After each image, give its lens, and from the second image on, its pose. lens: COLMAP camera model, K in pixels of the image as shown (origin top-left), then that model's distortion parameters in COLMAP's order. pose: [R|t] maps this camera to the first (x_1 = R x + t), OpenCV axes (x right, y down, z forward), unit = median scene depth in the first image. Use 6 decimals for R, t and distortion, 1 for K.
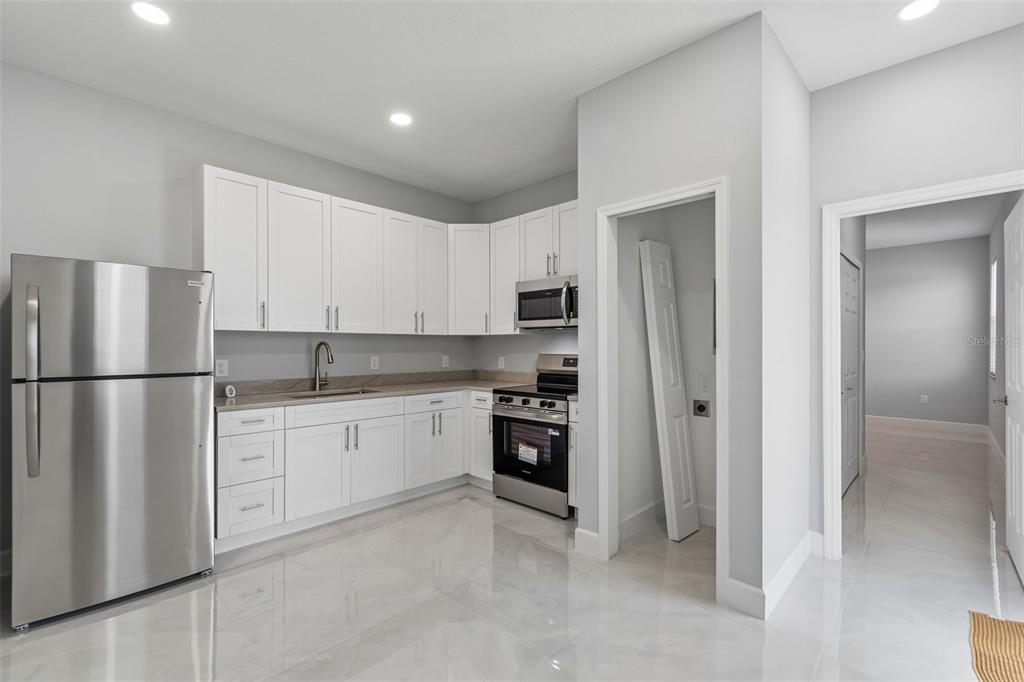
lens RADIAL K [[462.8, 0, 503.7], [0, 462.8, 347.1], [0, 0, 1]] dist [0.004547, -0.000619]
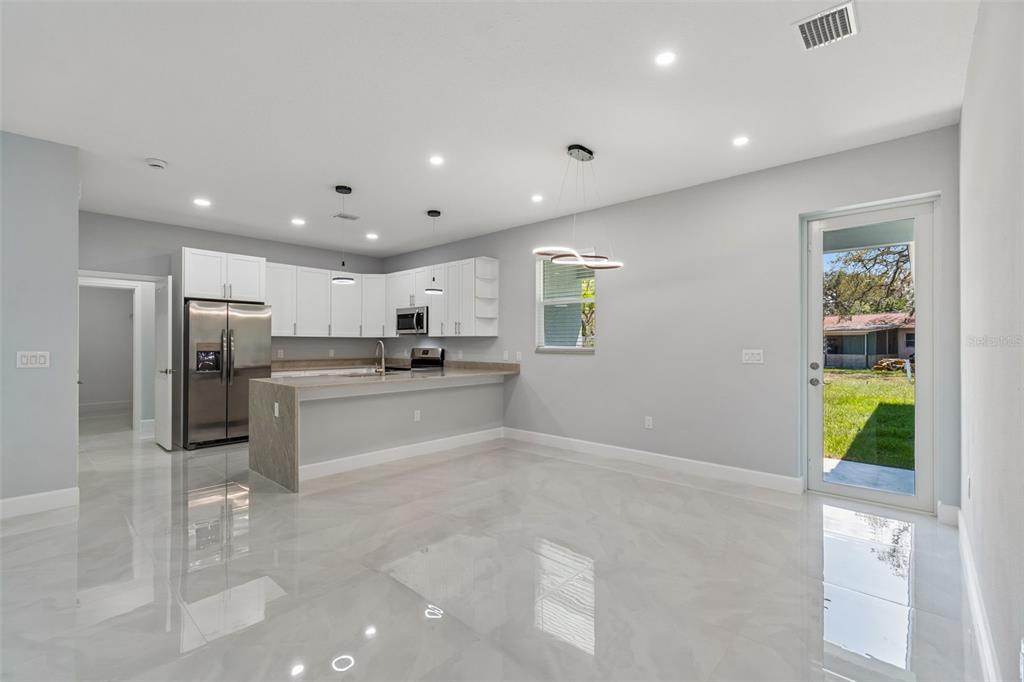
lens RADIAL K [[462.8, 0, 509.3], [0, 462.8, 348.0], [0, 0, 1]] dist [0.004547, -0.000619]
pose [[0.998778, -0.001083, 0.049410, 0.421011], [0.000693, 0.999968, 0.007917, 0.000398], [-0.049417, -0.007873, 0.998747, -0.938549]]
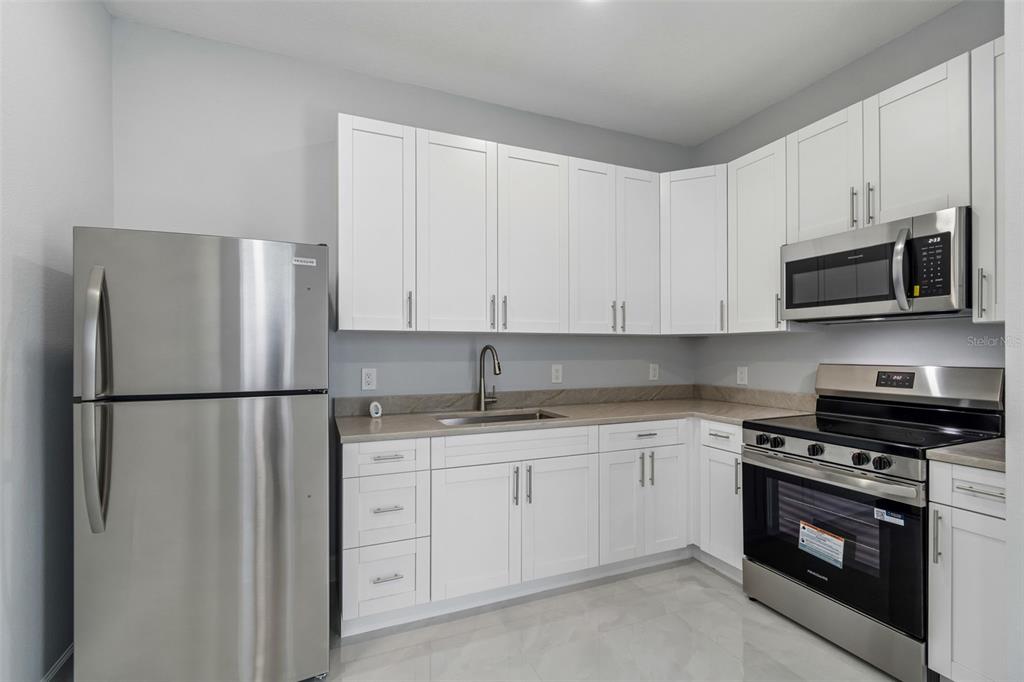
lens RADIAL K [[462.8, 0, 509.6], [0, 462.8, 350.3], [0, 0, 1]] dist [0.004547, -0.000619]
pose [[0.926740, -0.002086, -0.375697, -0.082937], [0.001154, 0.999996, -0.002704, -0.001296], [0.375701, 0.002072, 0.926739, 0.333202]]
